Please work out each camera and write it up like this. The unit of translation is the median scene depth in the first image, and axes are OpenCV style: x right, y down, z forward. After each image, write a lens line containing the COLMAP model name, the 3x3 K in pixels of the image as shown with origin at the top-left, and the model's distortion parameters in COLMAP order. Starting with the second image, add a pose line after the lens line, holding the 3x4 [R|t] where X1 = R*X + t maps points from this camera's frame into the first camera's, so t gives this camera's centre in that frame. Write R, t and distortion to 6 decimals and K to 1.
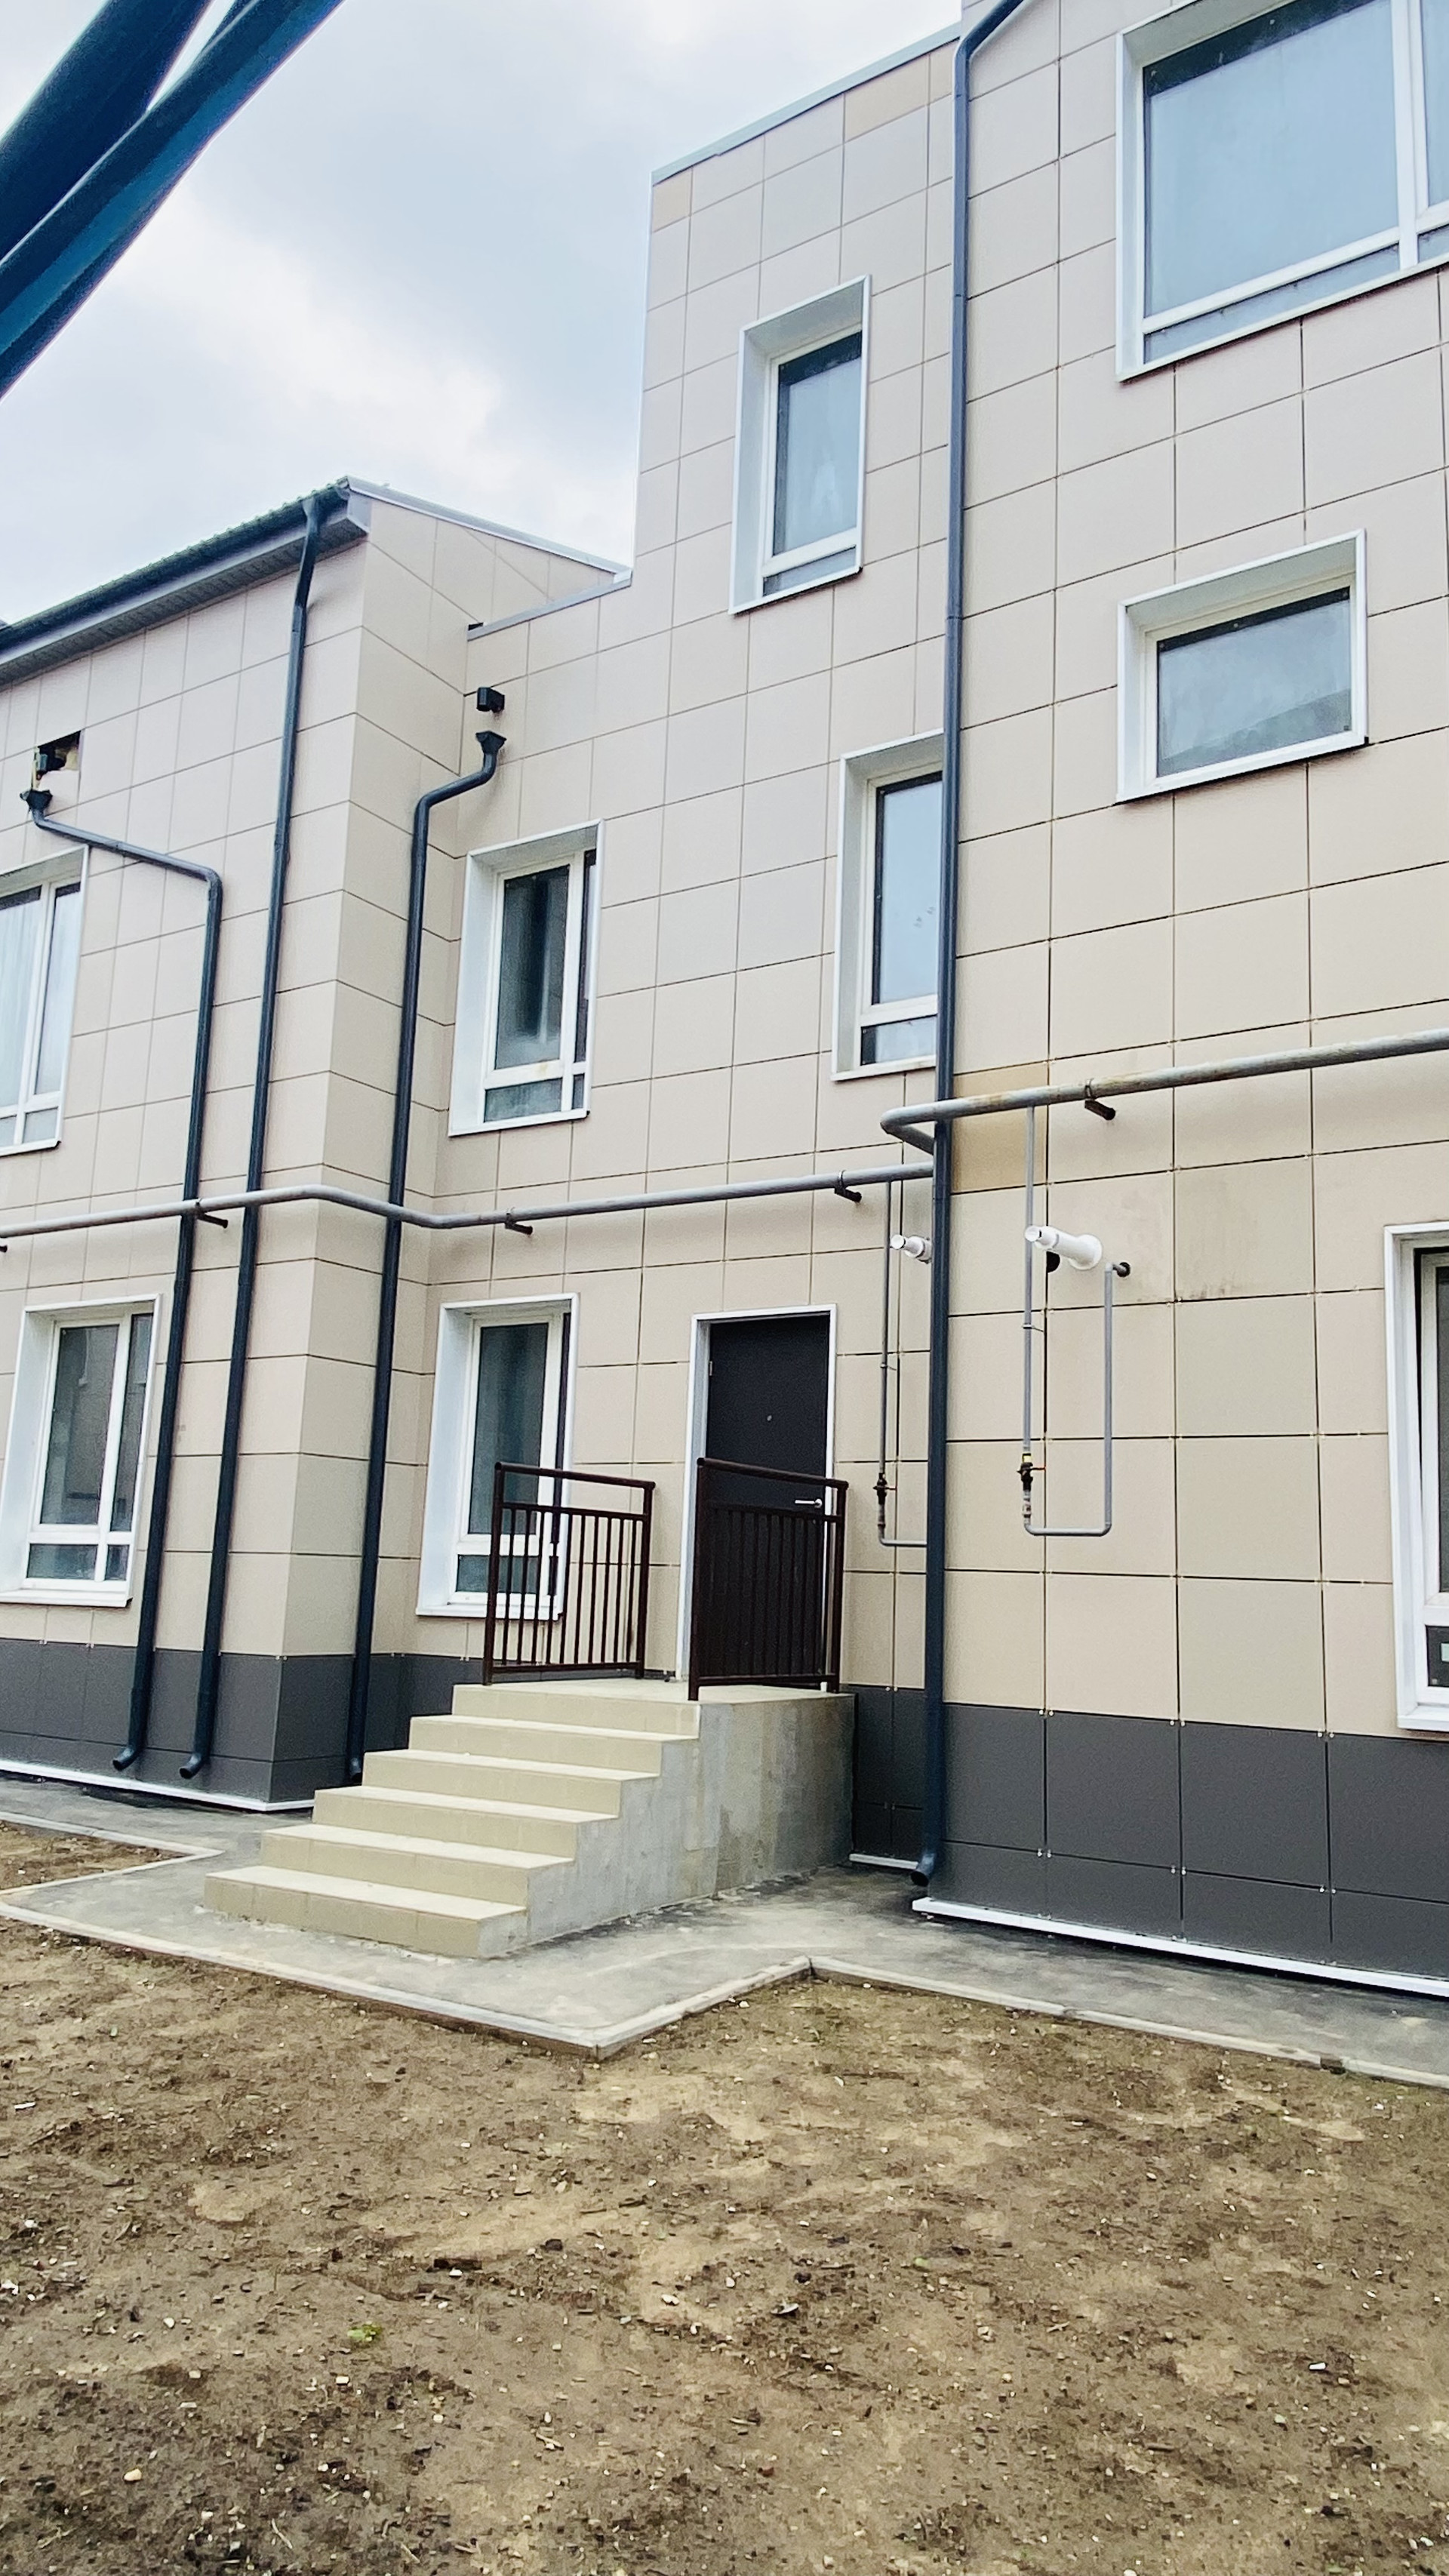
lens RADIAL K [[1694.3, 0, 726.0], [0, 1694.3, 1340.3], [0, 0, 1]] dist [0.011311, 0.001014]
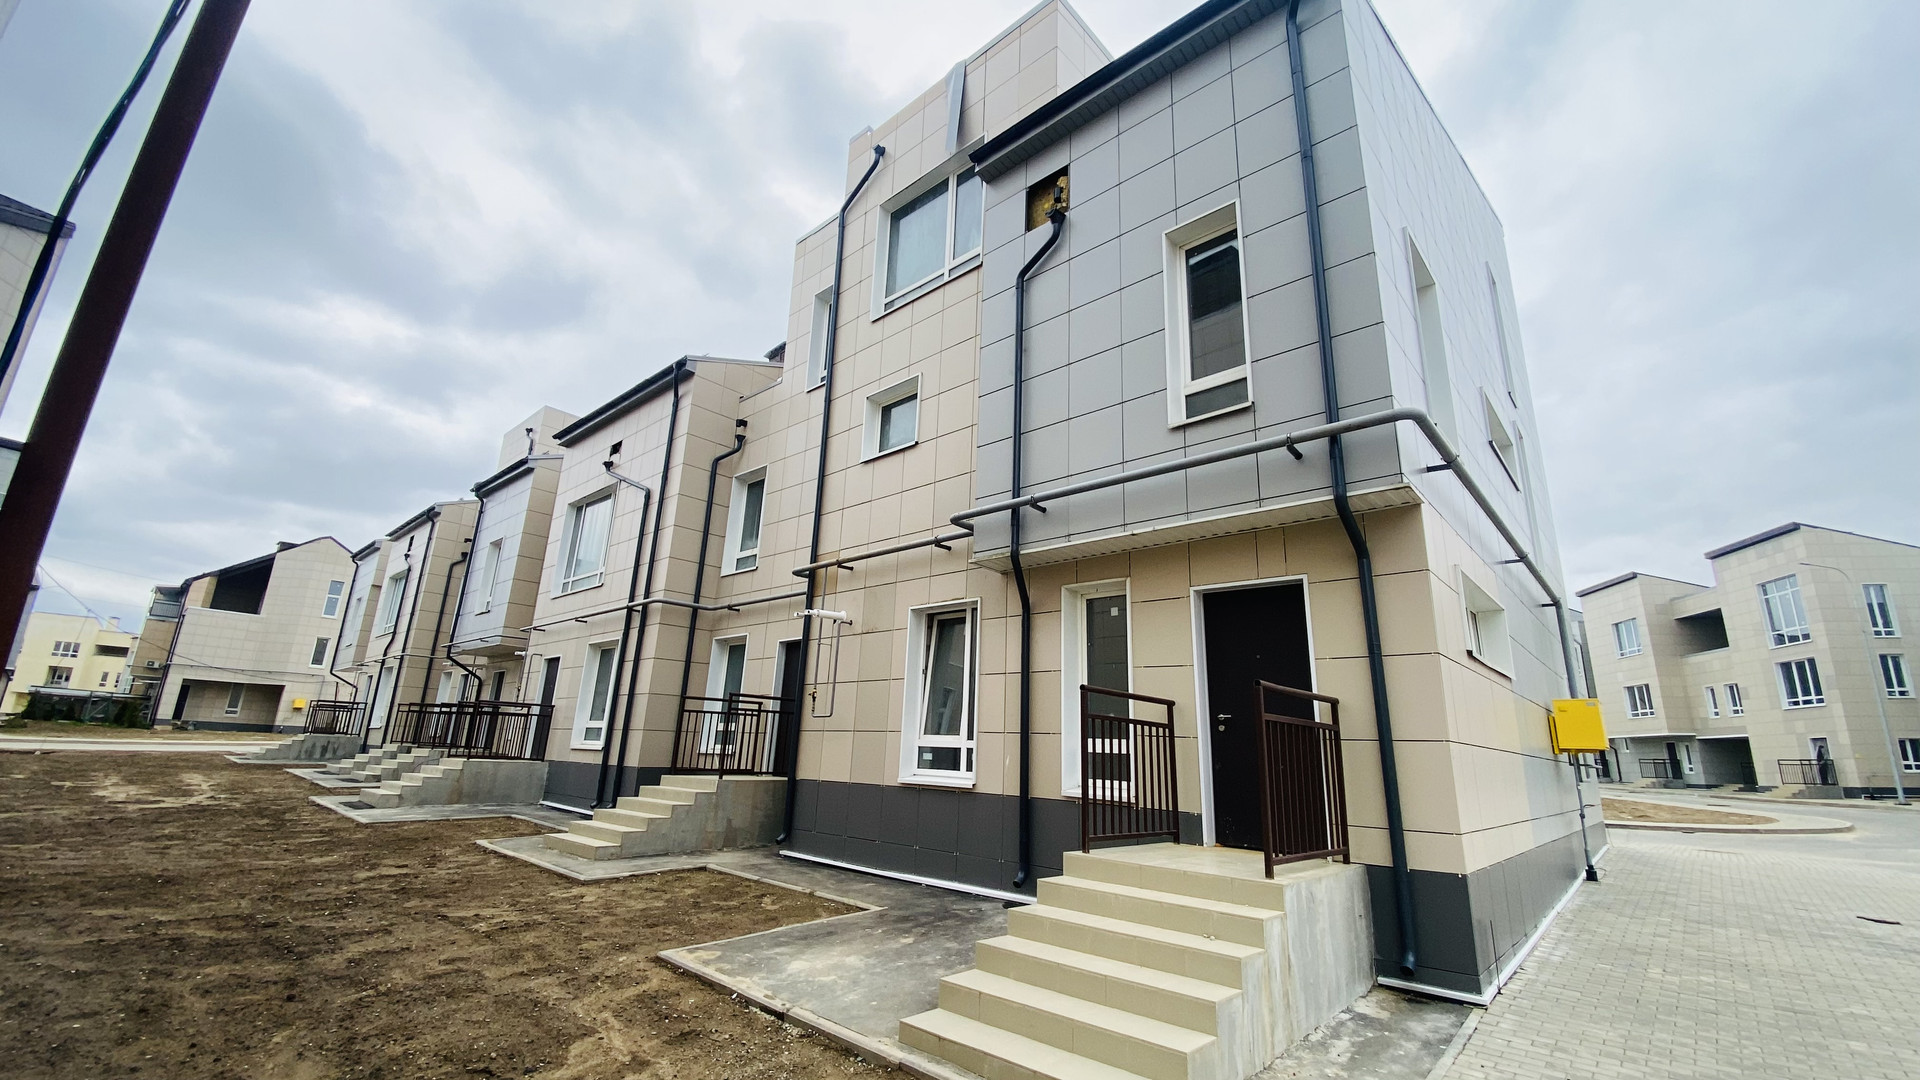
lens RADIAL K [[775.4, 0, 960.0], [0, 775.4, 540.0], [0, 0, 1]] dist [0.033337, -0.028403]
pose [[0.983264, -0.047196, -0.175966, 0.466254], [0.023123, 0.990381, -0.136425, 0.003405], [0.180712, 0.130073, 0.974897, -0.188581]]
